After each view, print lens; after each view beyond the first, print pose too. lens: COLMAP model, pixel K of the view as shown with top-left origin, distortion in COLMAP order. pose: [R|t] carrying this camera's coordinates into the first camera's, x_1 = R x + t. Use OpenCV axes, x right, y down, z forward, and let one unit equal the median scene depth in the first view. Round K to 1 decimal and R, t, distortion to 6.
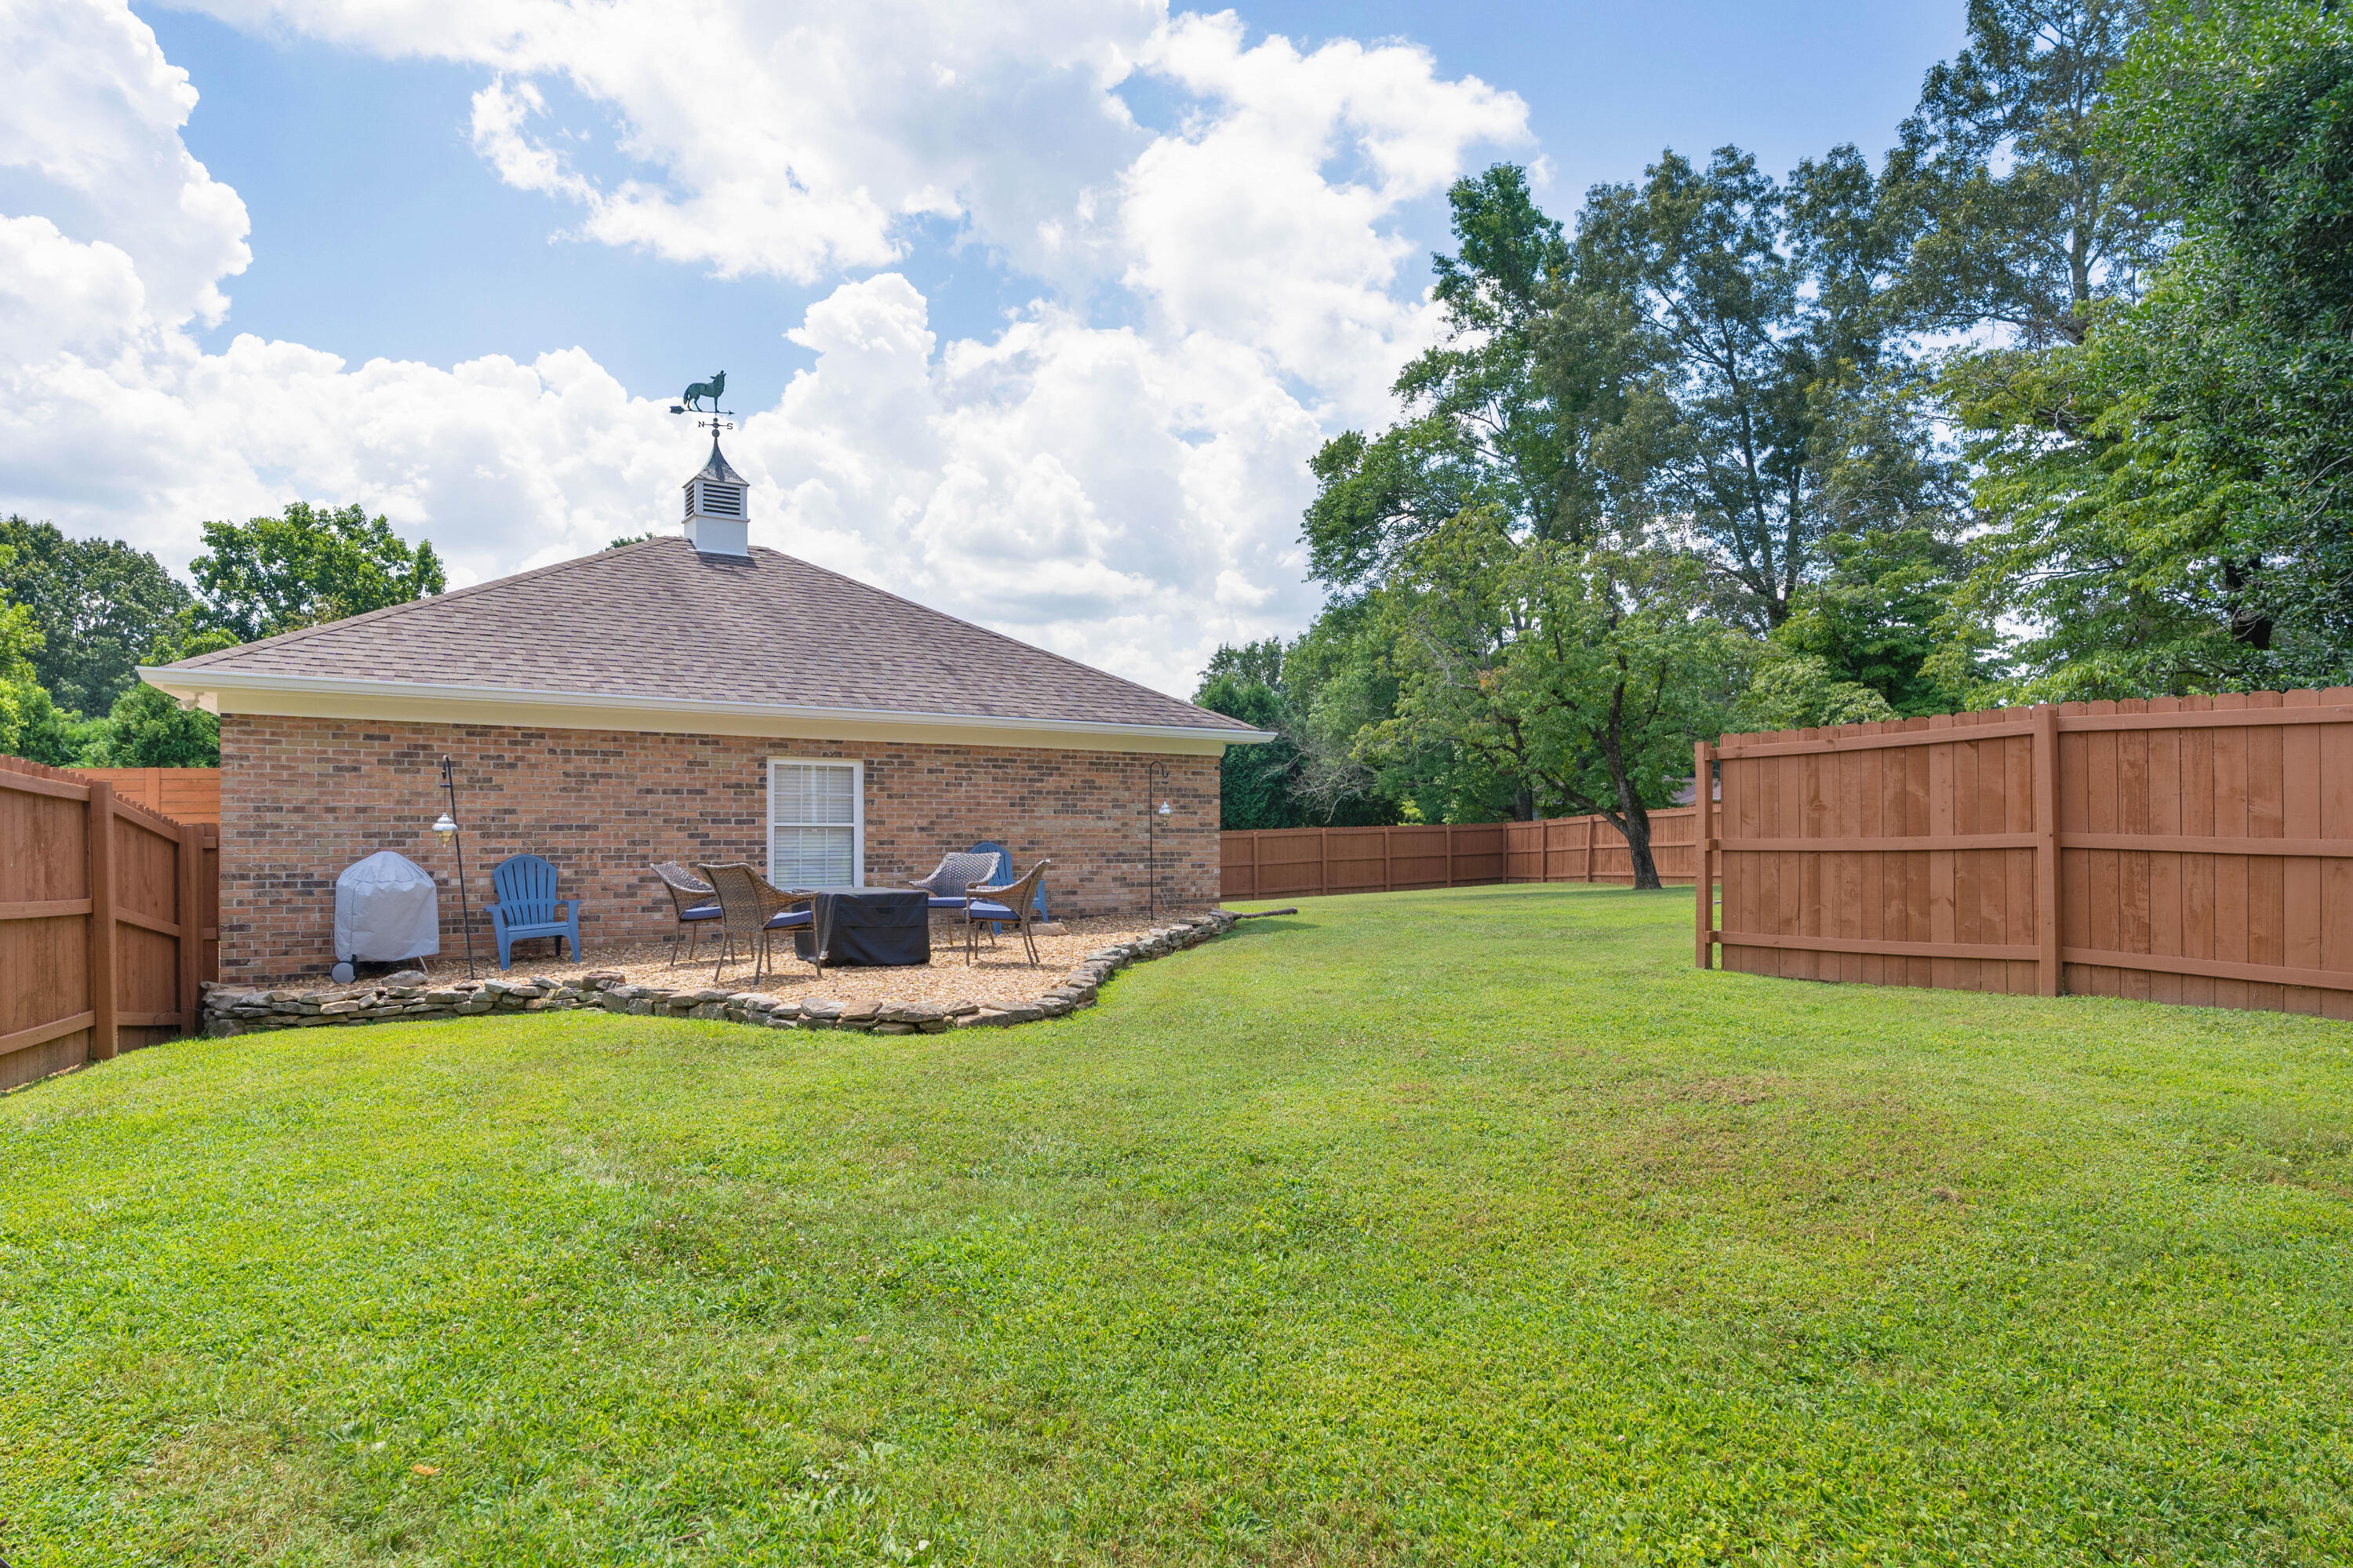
lens RADIAL K [[1278.9, 0, 1117.3], [0, 1278.9, 763.0], [0, 0, 1]] dist [-0.003413, 0.001520]
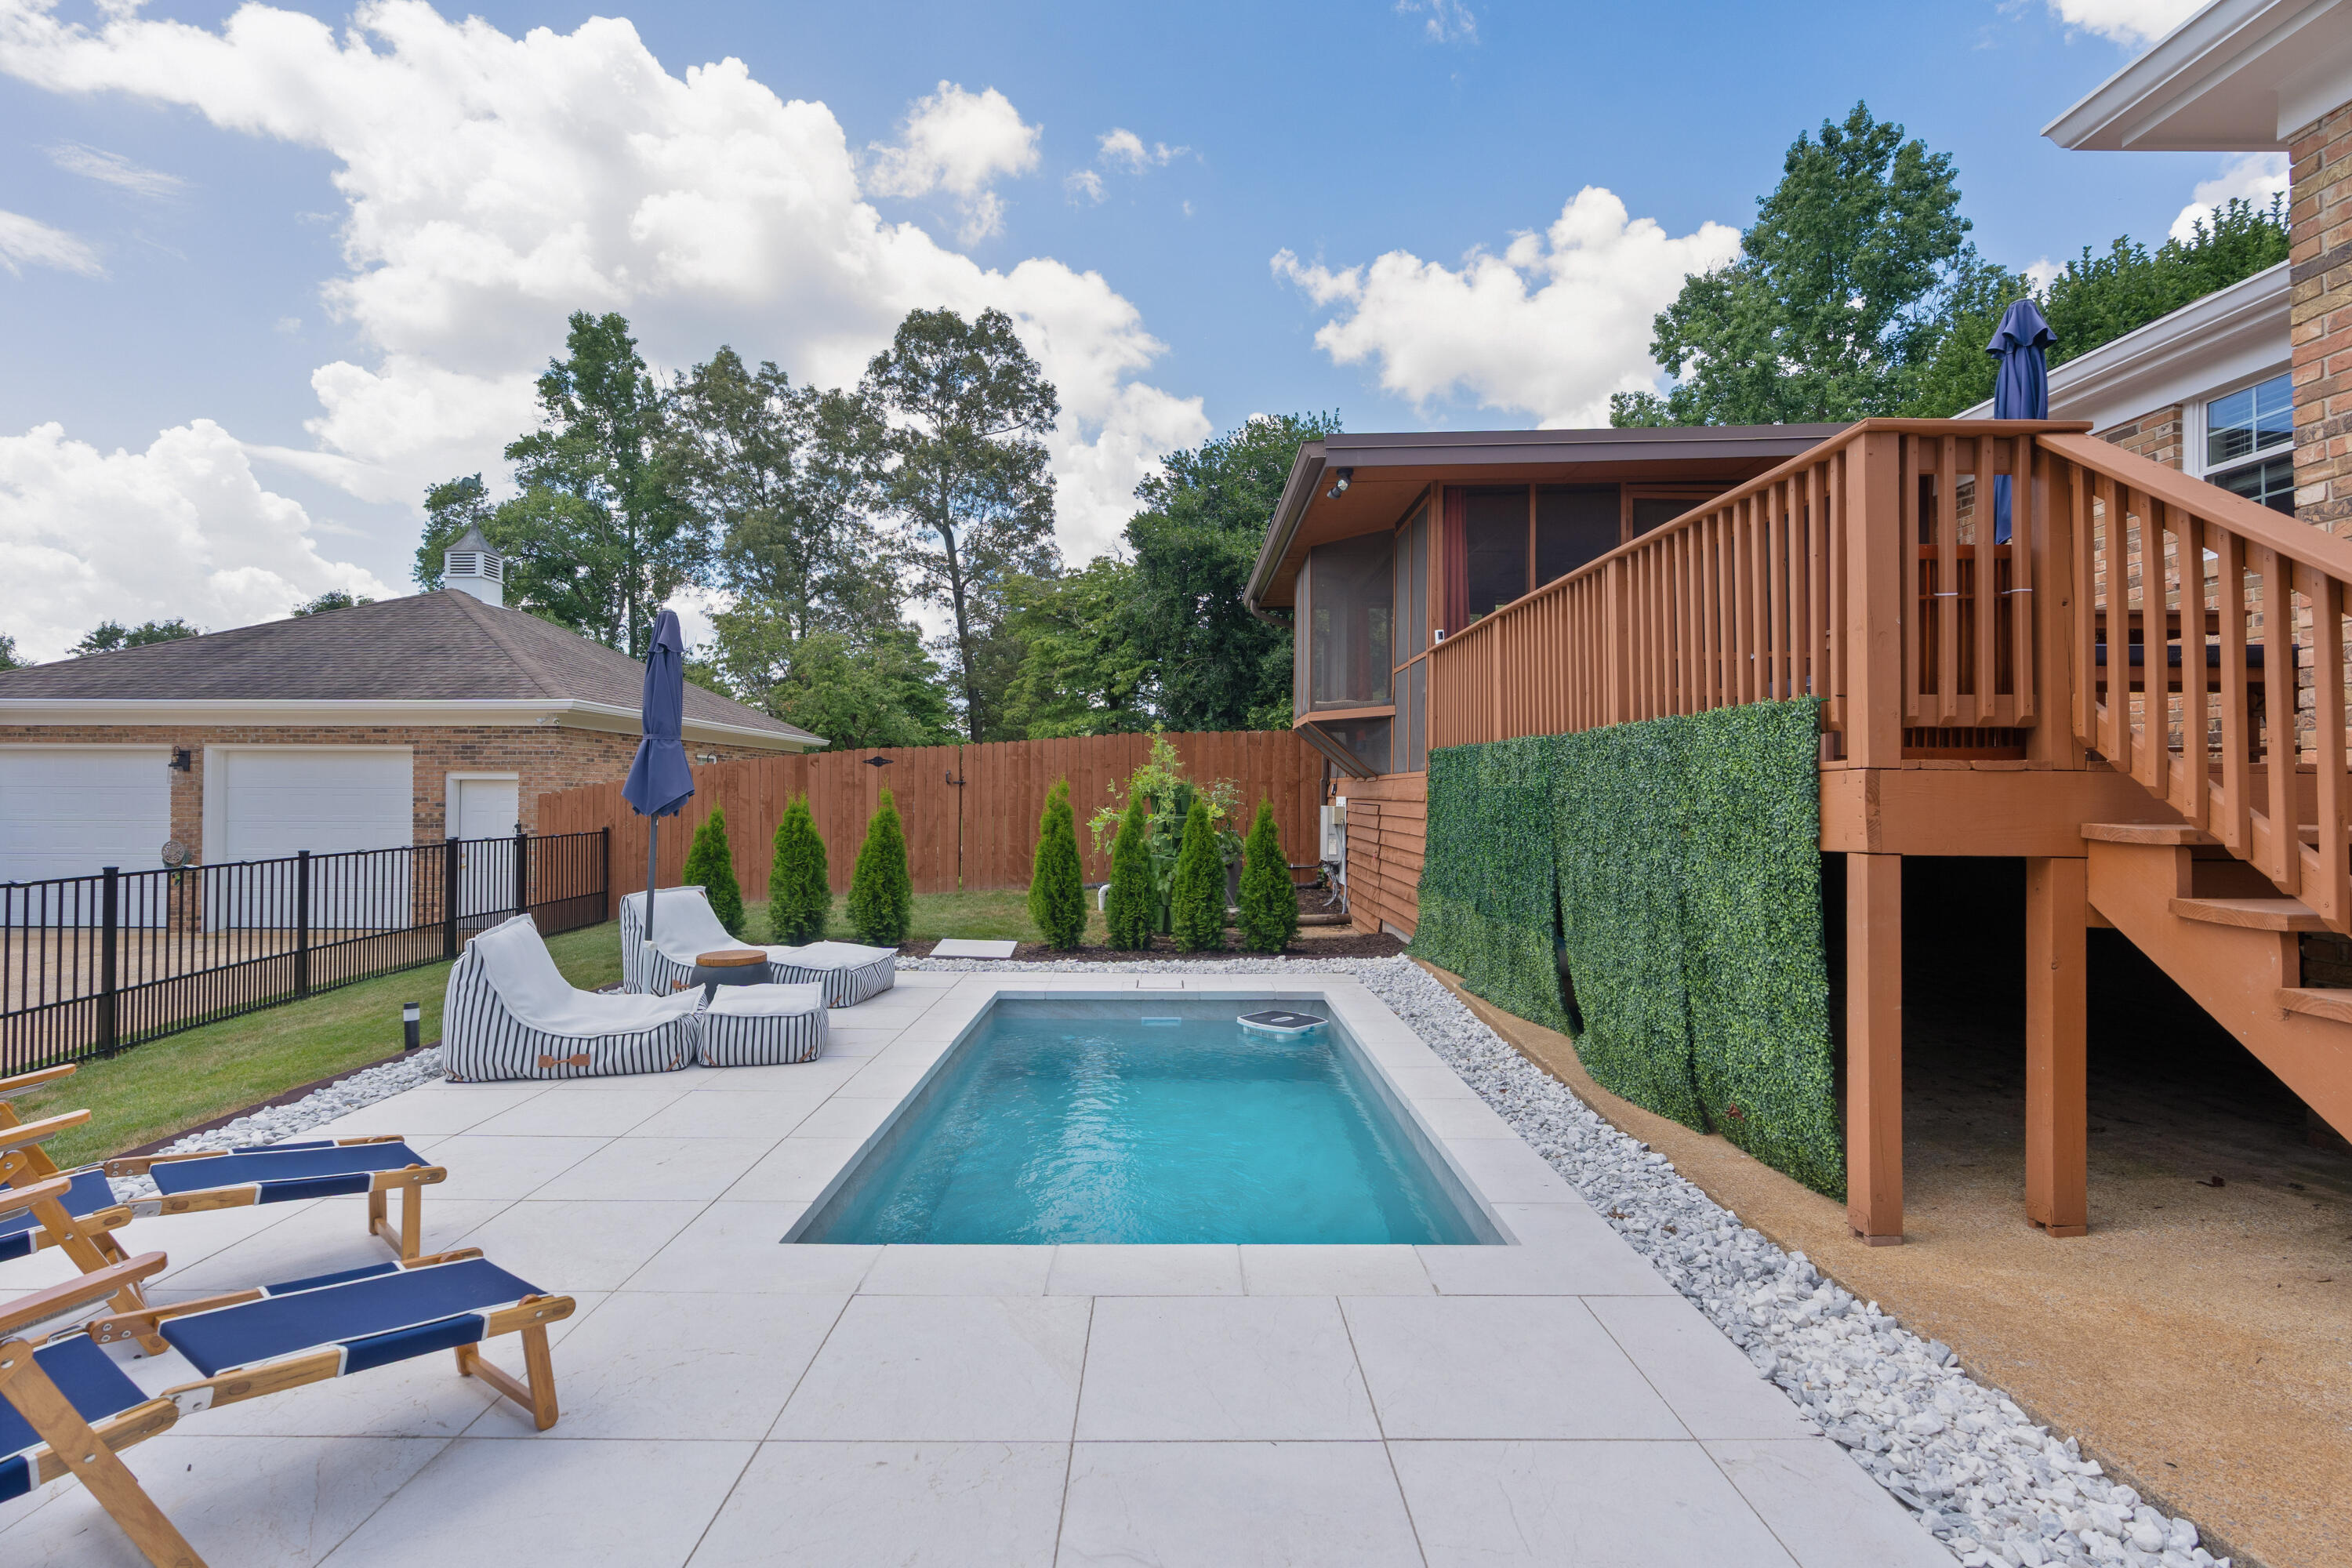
lens RADIAL K [[1090.4, 0, 1146.7], [0, 1090.4, 764.9], [0, 0, 1]] dist [-0.019680, 0.003518]
pose [[0.534887, -0.000001, 0.844924, -0.468663], [-0.007764, 0.999958, 0.004916, -0.000616], [-0.844888, -0.009189, 0.534864, -0.117991]]
